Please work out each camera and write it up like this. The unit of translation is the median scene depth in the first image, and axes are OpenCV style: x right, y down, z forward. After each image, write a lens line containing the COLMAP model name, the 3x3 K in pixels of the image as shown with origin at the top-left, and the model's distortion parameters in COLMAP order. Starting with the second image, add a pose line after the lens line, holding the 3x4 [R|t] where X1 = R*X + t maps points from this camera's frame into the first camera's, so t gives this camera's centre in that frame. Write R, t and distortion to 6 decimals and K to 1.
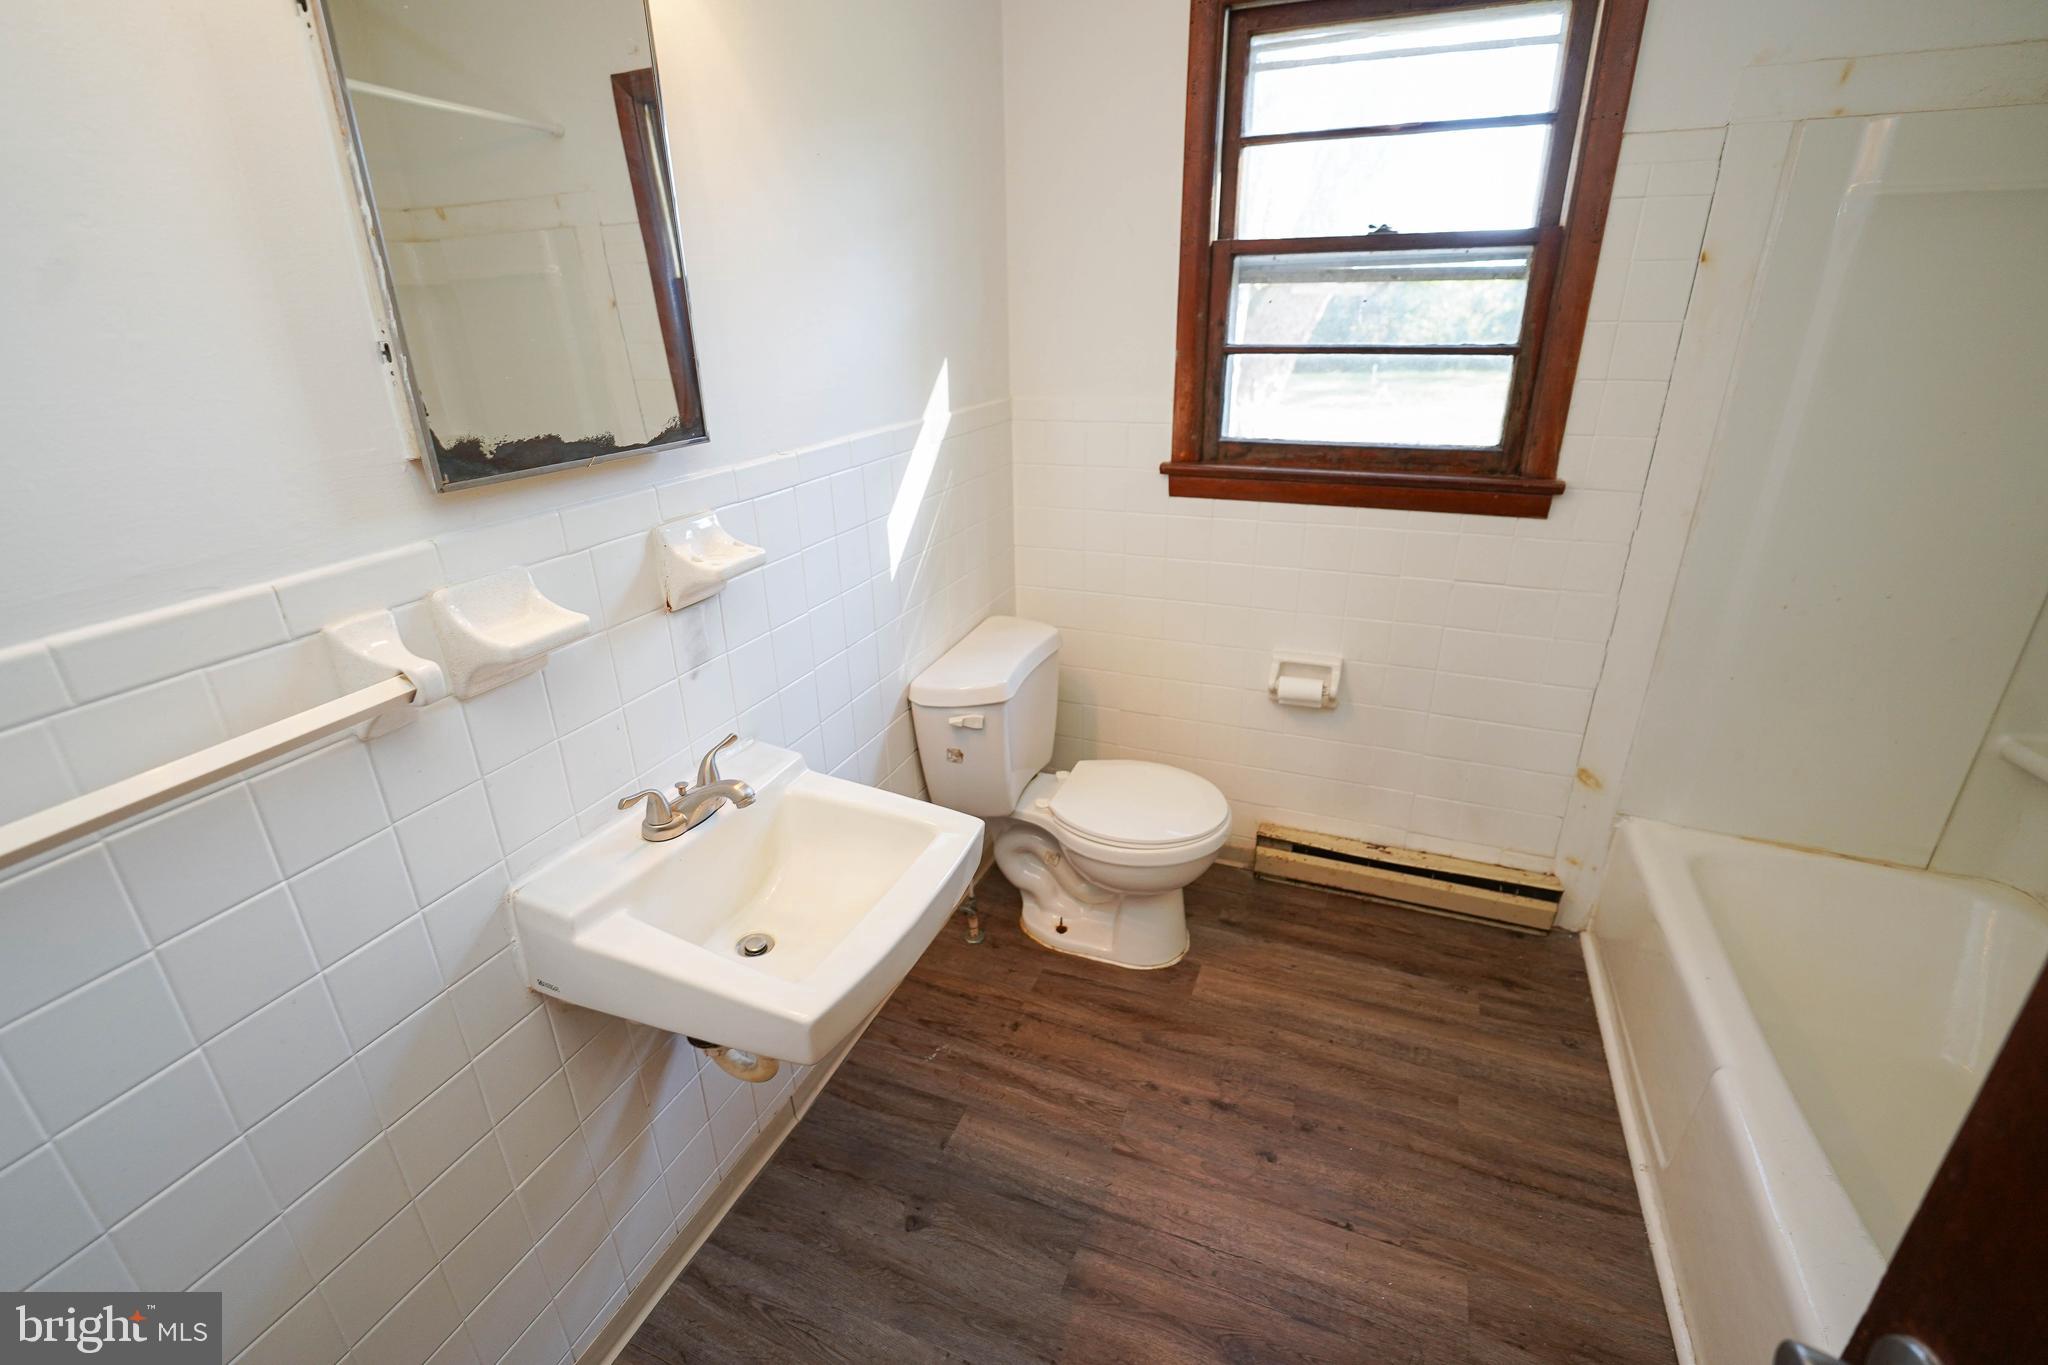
lens RADIAL K [[918.6, 0, 1003.7], [0, 918.6, 665.7], [0, 0, 1]] dist [-0.021197, 0.000655]
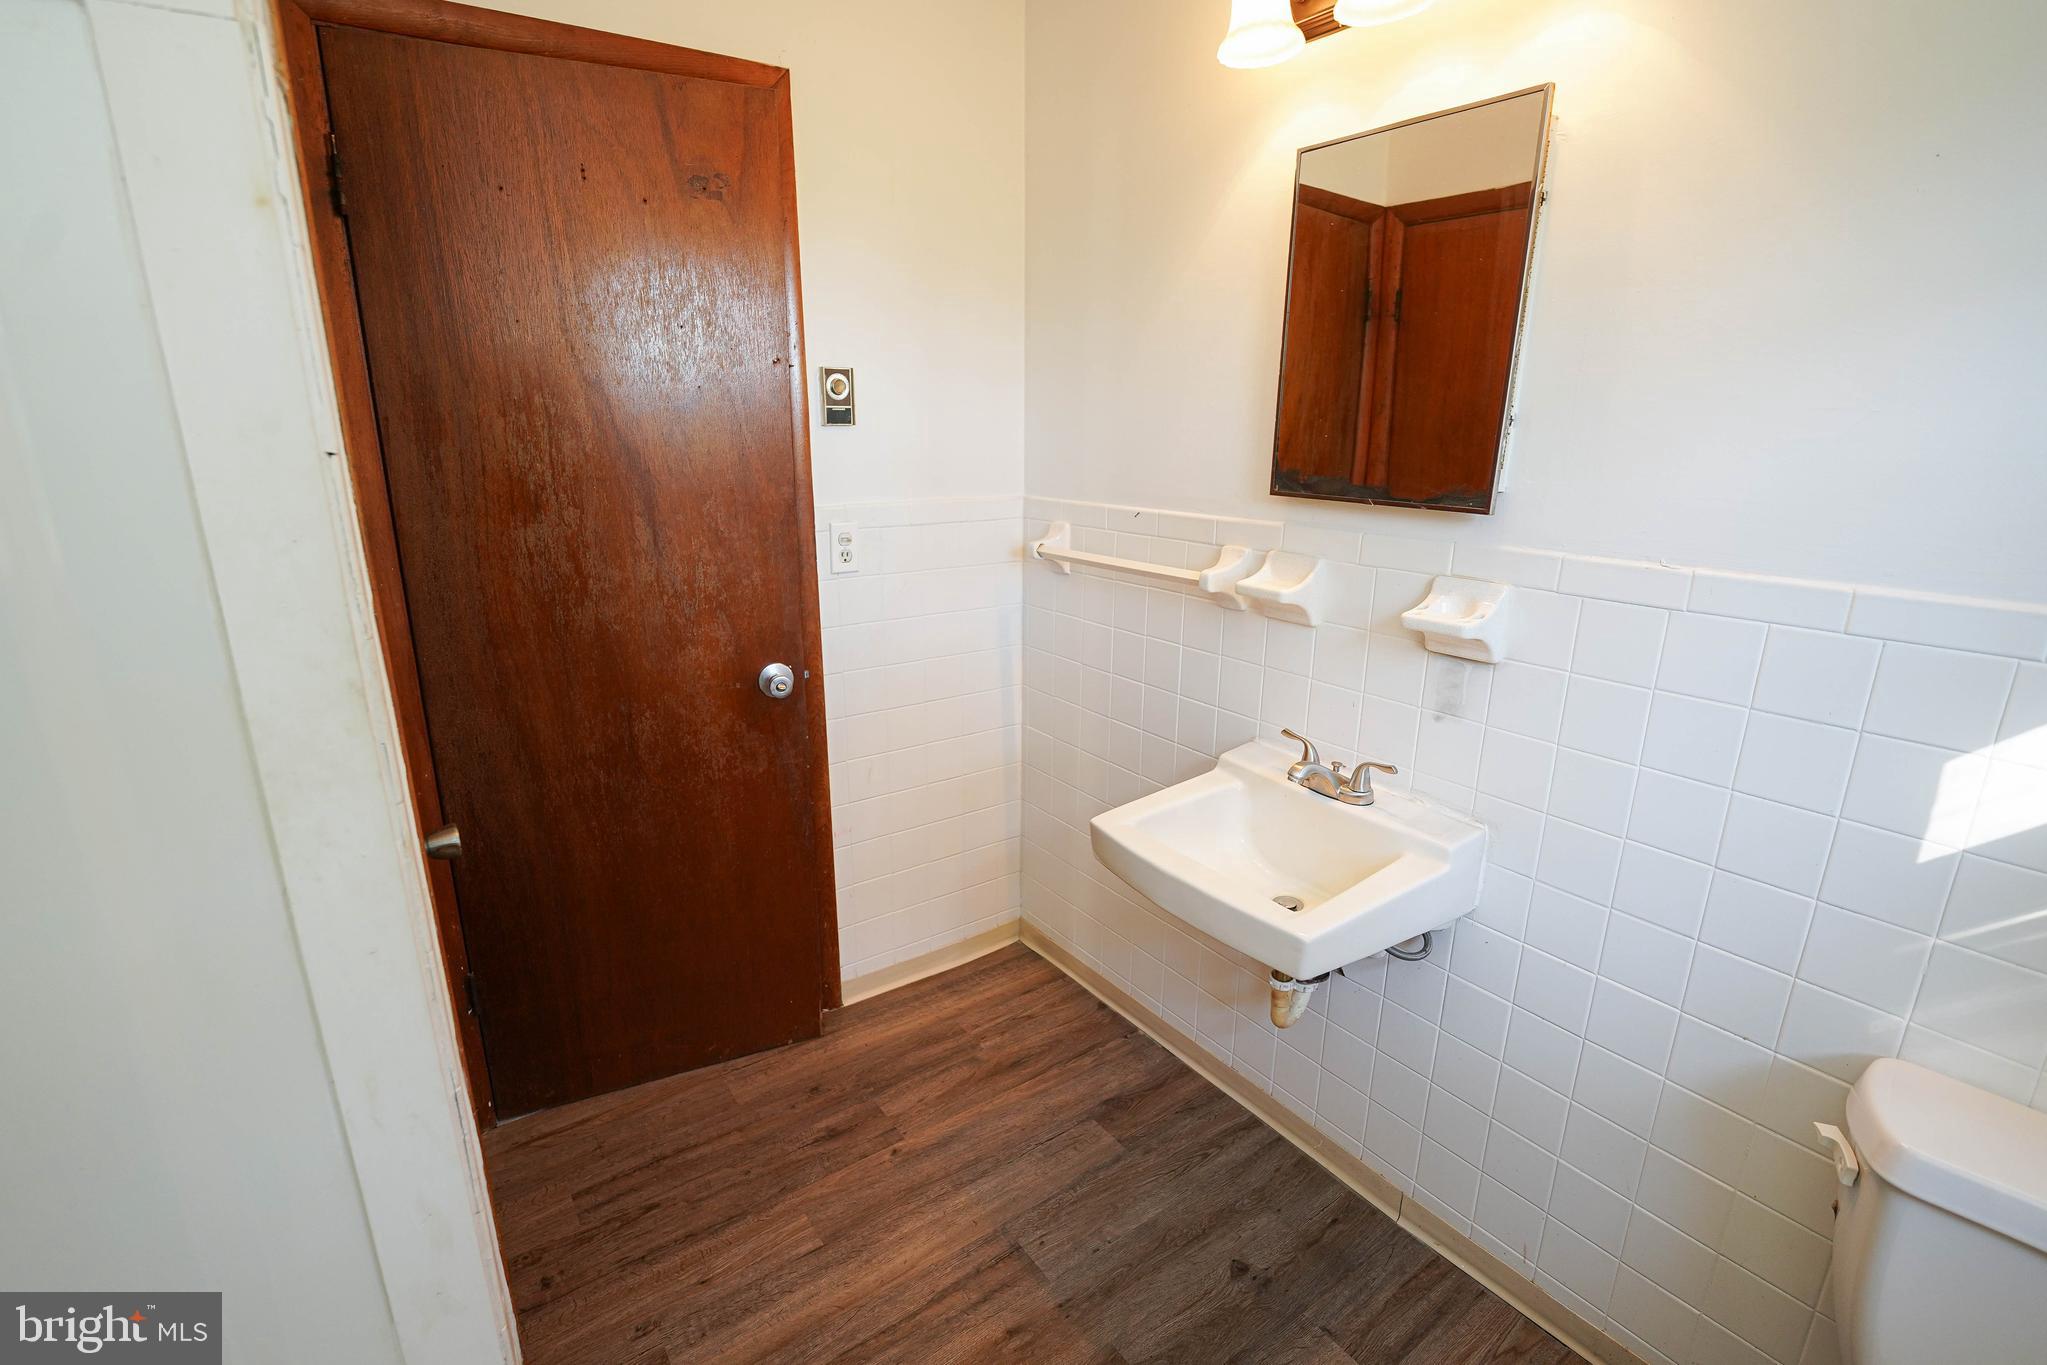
lens RADIAL K [[918.1, 0, 1016.6], [0, 918.1, 667.2], [0, 0, 1]] dist [-0.021197, 0.000655]
pose [[-0.520085, 0.231652, -0.822100, 0.748338], [-0.308241, 0.846746, 0.433599, -0.333929], [0.796554, 0.478914, -0.368976, 0.907081]]
